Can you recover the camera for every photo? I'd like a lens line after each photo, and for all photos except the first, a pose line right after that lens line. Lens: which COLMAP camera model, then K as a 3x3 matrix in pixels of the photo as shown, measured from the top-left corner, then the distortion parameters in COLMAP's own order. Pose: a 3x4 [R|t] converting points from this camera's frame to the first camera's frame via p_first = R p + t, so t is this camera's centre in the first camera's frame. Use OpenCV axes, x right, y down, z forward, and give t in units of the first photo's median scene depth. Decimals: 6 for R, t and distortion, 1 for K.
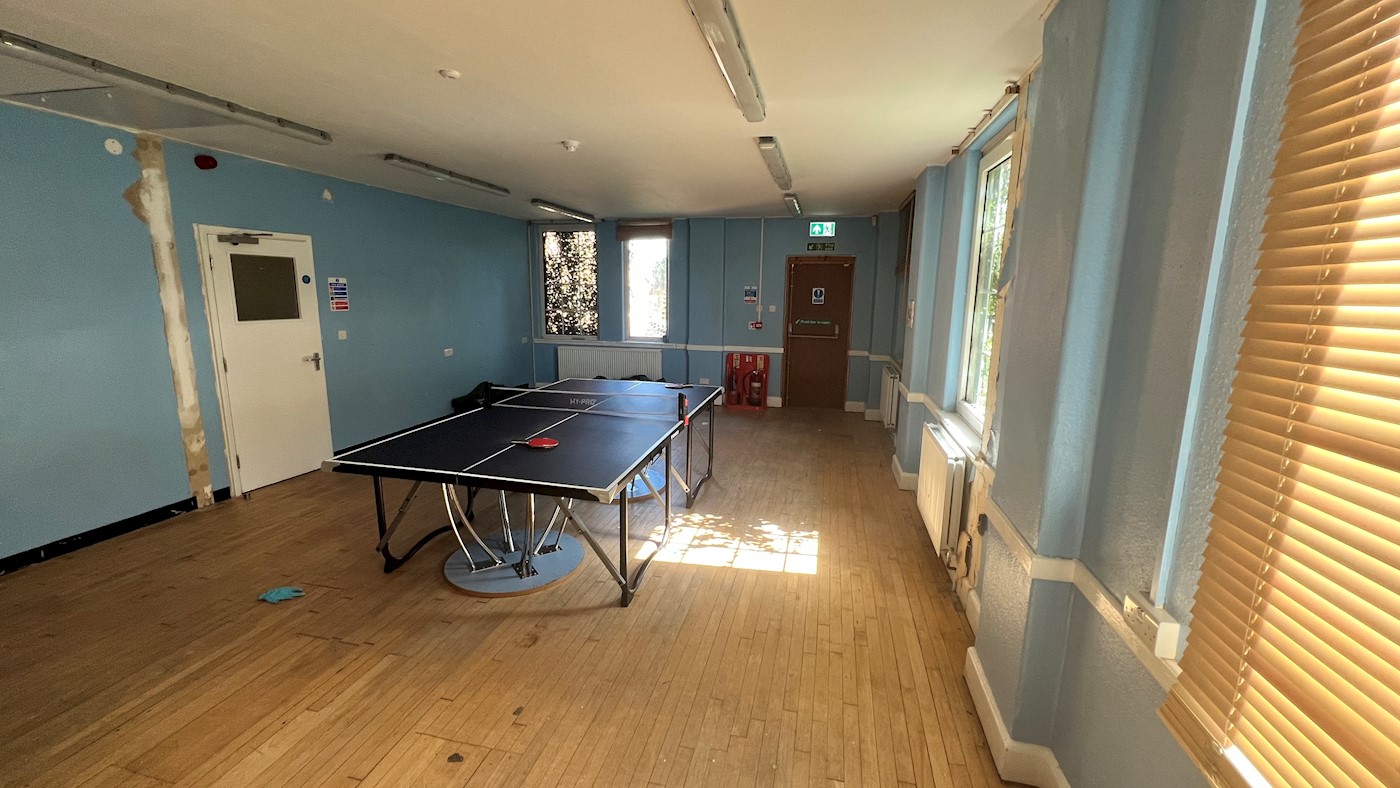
lens RADIAL K [[561.5, 0, 695.9], [0, 561.5, 390.0], [0, 0, 1]] dist [-0.002669, -0.000124]
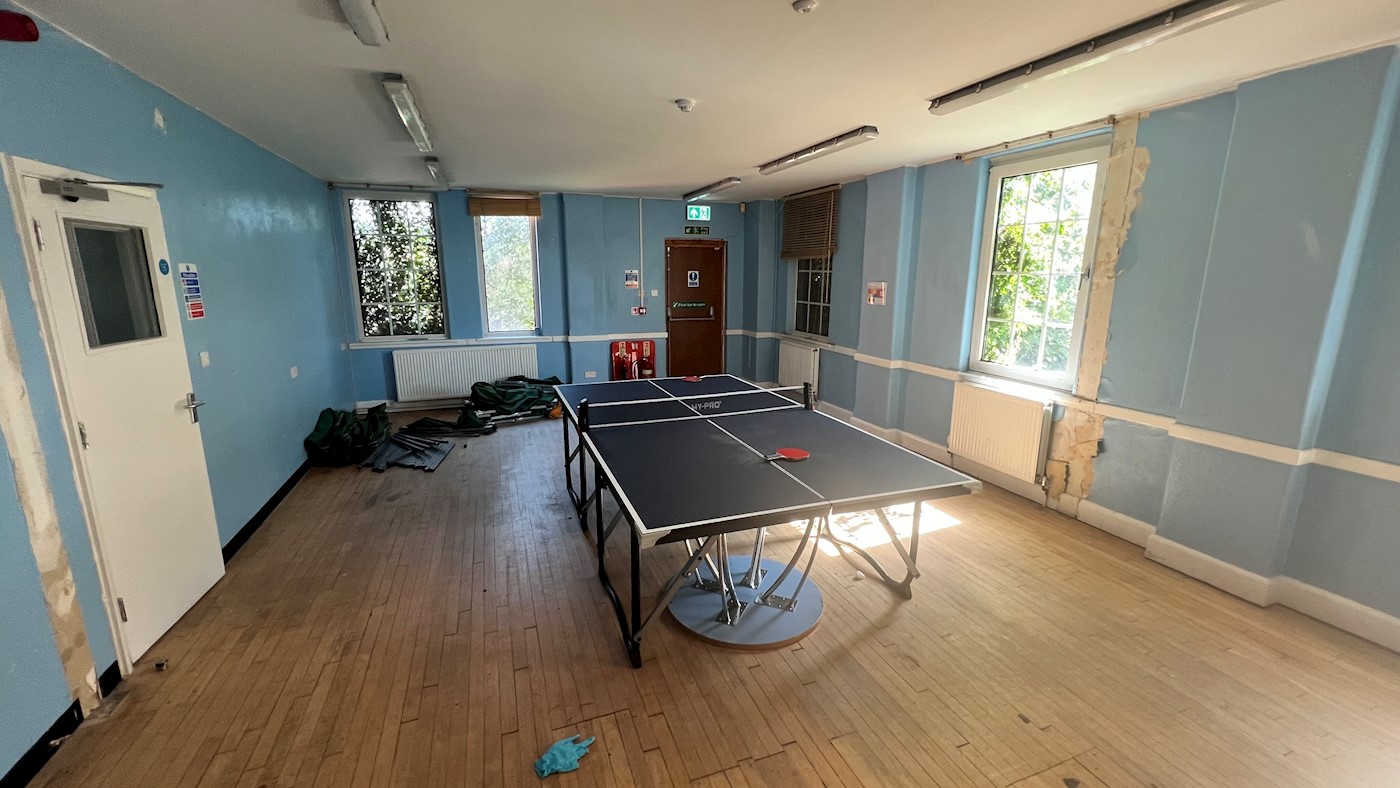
lens RADIAL K [[561.5, 0, 695.9], [0, 561.5, 390.0], [0, 0, 1]] dist [-0.002669, -0.000124]
pose [[0.831705, -0.125662, 0.540810, -0.358148], [0.108546, 0.992056, 0.063582, -0.031886], [-0.544504, 0.005821, 0.838738, 0.144256]]
